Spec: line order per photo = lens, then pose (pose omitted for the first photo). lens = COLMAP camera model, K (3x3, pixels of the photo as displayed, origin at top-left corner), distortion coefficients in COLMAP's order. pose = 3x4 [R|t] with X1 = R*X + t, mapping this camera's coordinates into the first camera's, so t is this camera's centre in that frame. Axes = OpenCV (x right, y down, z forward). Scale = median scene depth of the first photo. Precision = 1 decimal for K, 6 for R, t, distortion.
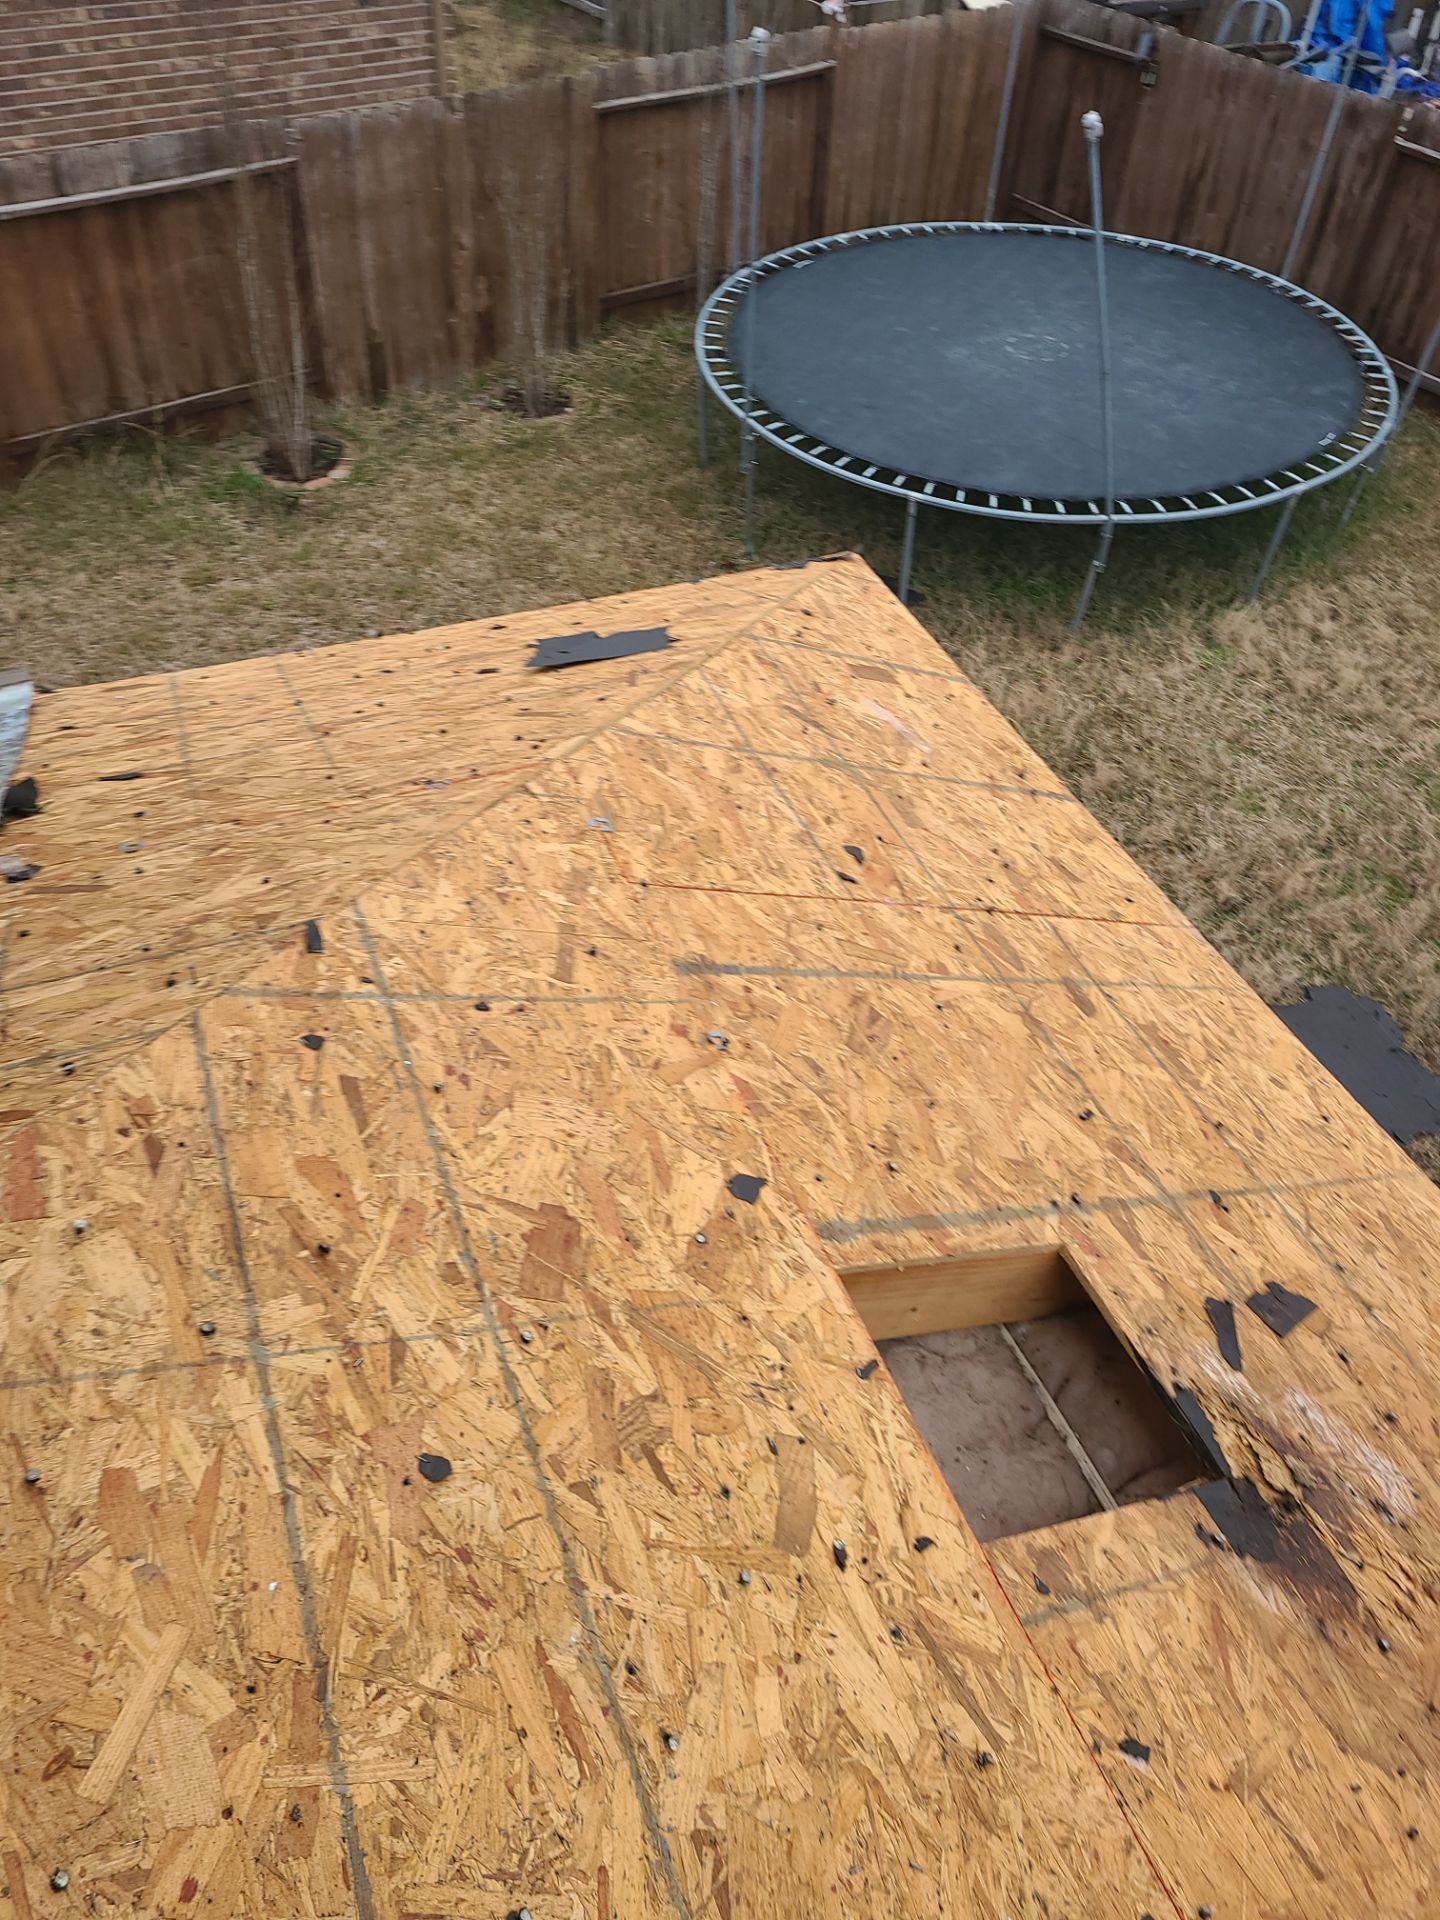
lens RADIAL K [[1372.2, 0, 652.1], [0, 1372.2, 876.5], [0, 0, 1]] dist [-0.014665, -0.007614]
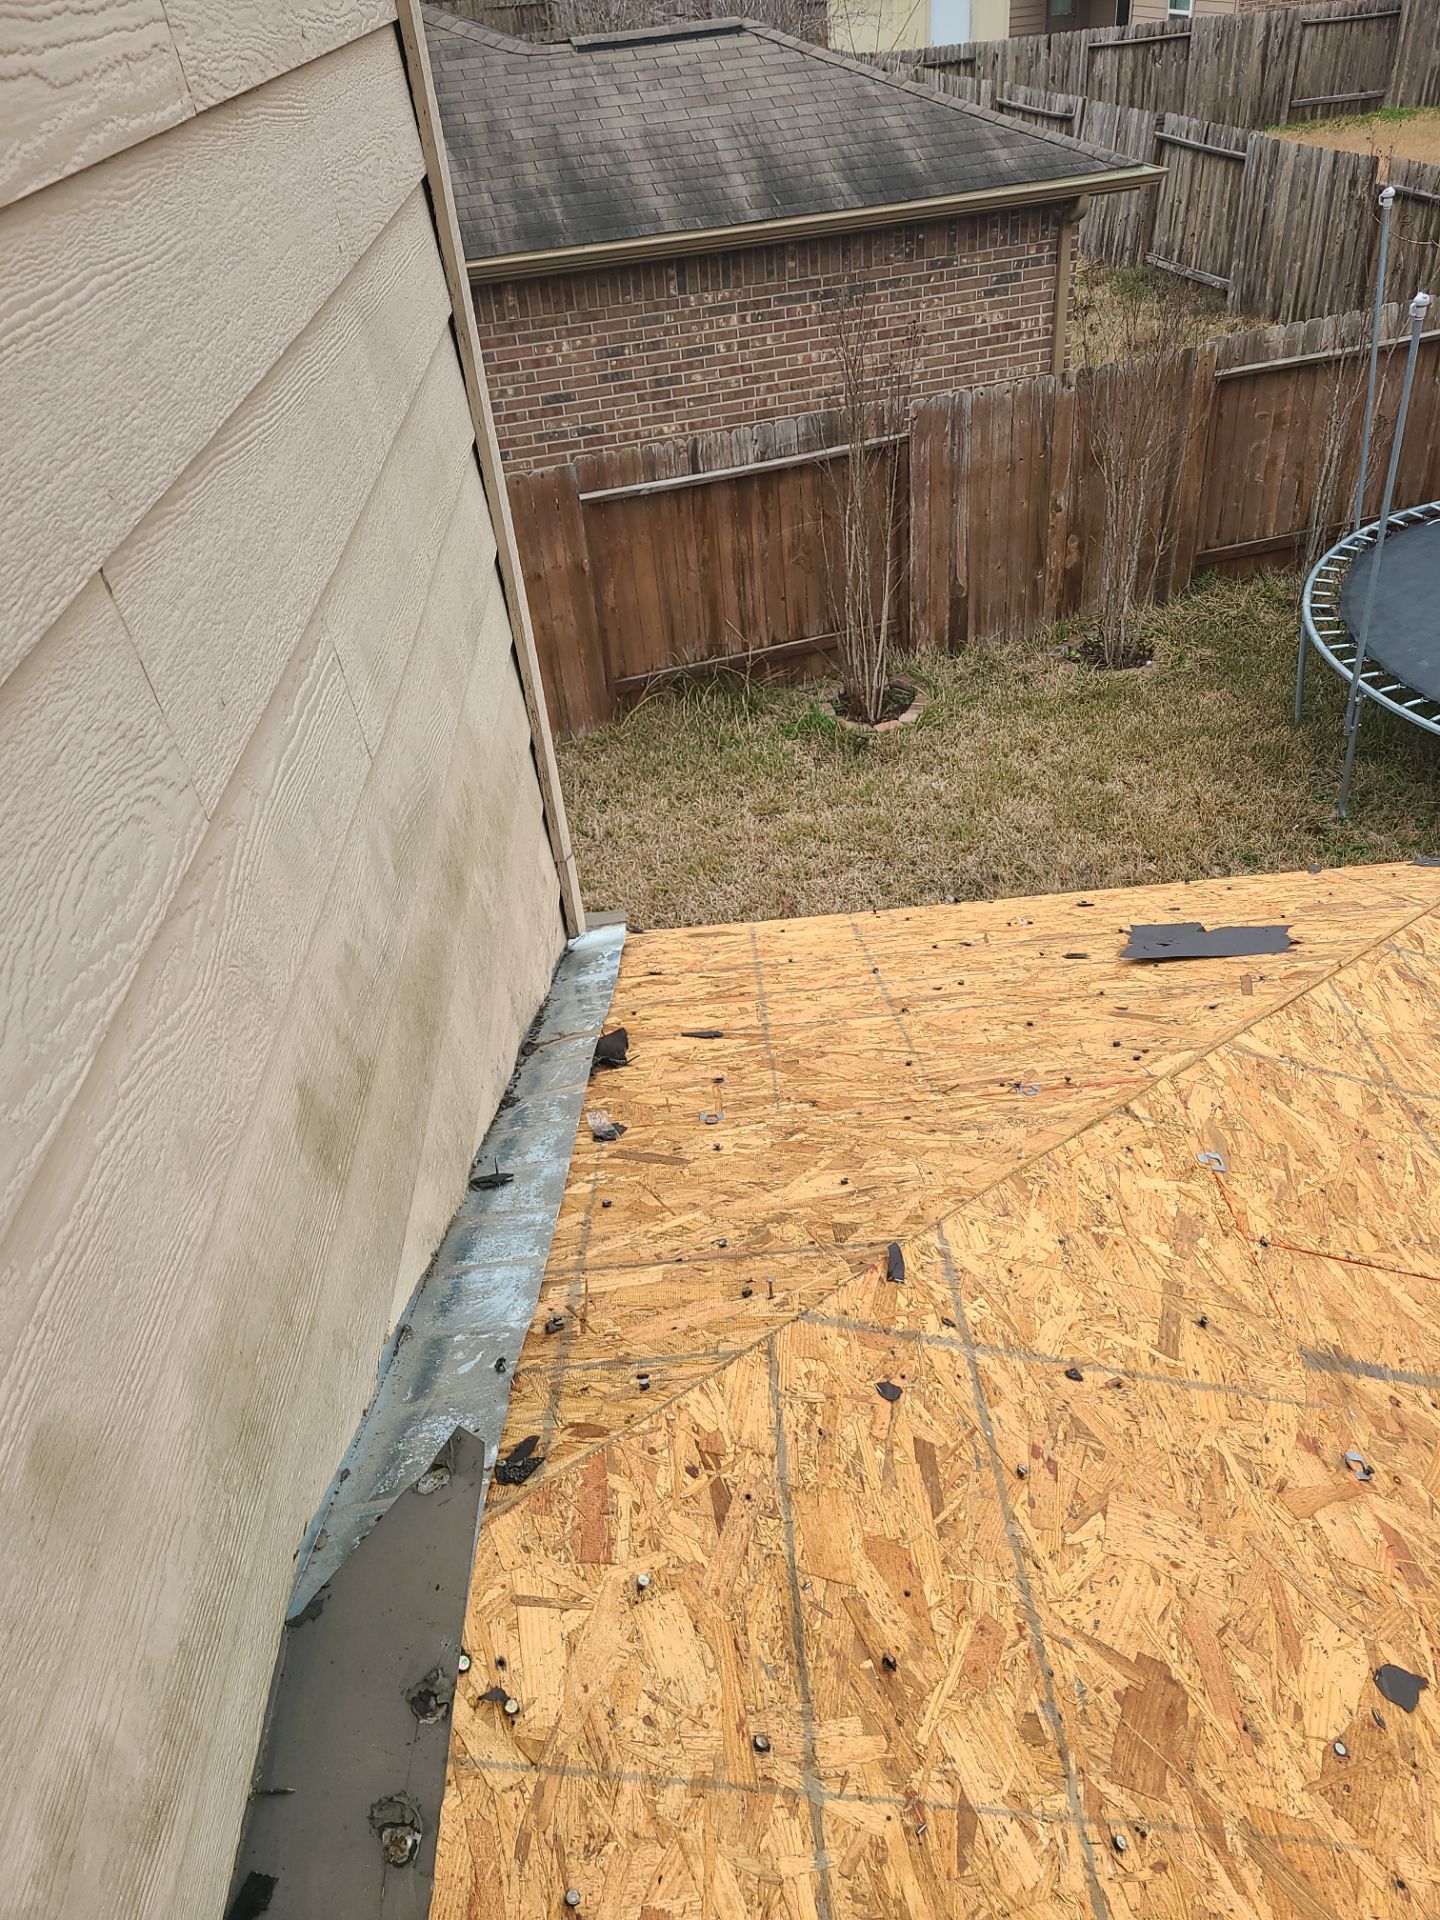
lens RADIAL K [[1319.2, 0, 618.2], [0, 1319.2, 870.9], [0, 0, 1]] dist [-0.037488, 0.001160]
pose [[0.920356, 0.085049, -0.381721, -0.088728], [-0.139181, 0.983394, -0.116472, -0.074308], [0.365476, 0.160324, 0.916910, 0.066920]]
